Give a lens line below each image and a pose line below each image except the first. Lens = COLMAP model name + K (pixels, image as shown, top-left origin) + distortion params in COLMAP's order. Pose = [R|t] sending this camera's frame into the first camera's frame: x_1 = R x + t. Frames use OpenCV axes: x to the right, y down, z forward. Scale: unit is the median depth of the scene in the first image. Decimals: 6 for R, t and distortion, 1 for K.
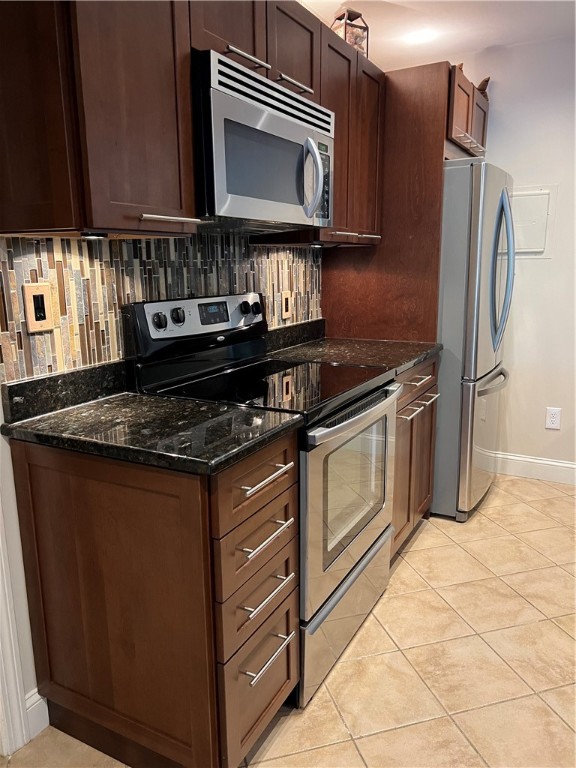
lens RADIAL K [[583.6, 0, 288.0], [0, 583.6, 384.0], [0, 0, 1]] dist [0.076702, -0.077204]
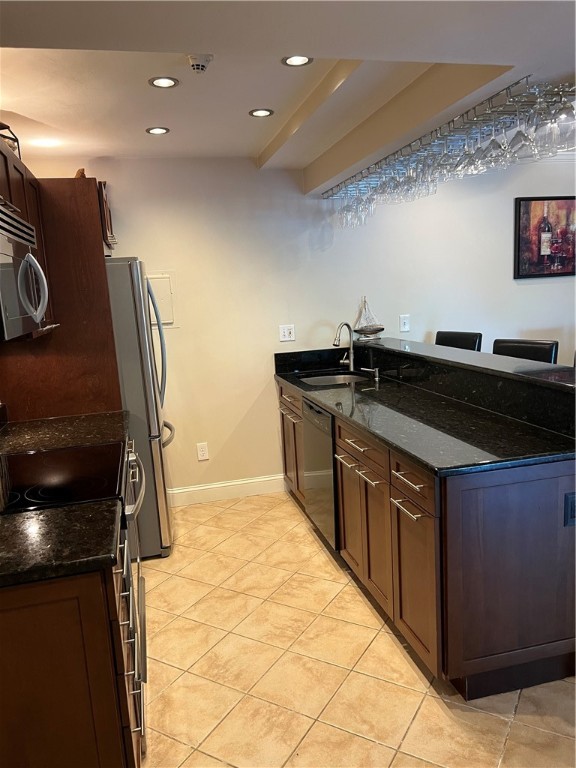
lens RADIAL K [[579.5, 0, 288.0], [0, 579.5, 384.0], [0, 0, 1]] dist [0.020460, 0.001158]
pose [[0.737426, -0.140524, 0.660648, -0.311812], [0.184310, 0.982863, 0.003331, -0.080250], [-0.649794, 0.119307, 0.750689, -0.086603]]
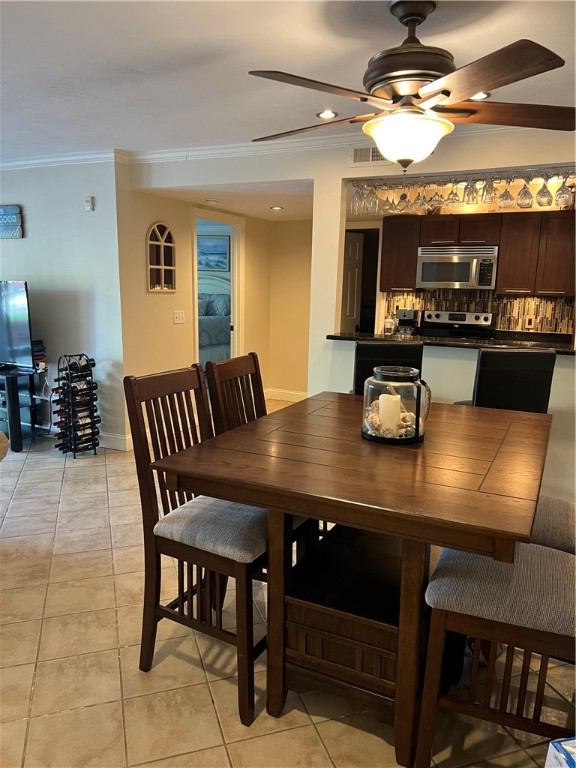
lens RADIAL K [[579.5, 0, 288.0], [0, 579.5, 384.0], [0, 0, 1]] dist [0.020460, 0.001158]
pose [[0.032371, 0.187209, -0.981787, 2.516678], [-0.223329, 0.958820, 0.175466, -0.112409], [0.974205, 0.213581, 0.072847, 0.039809]]
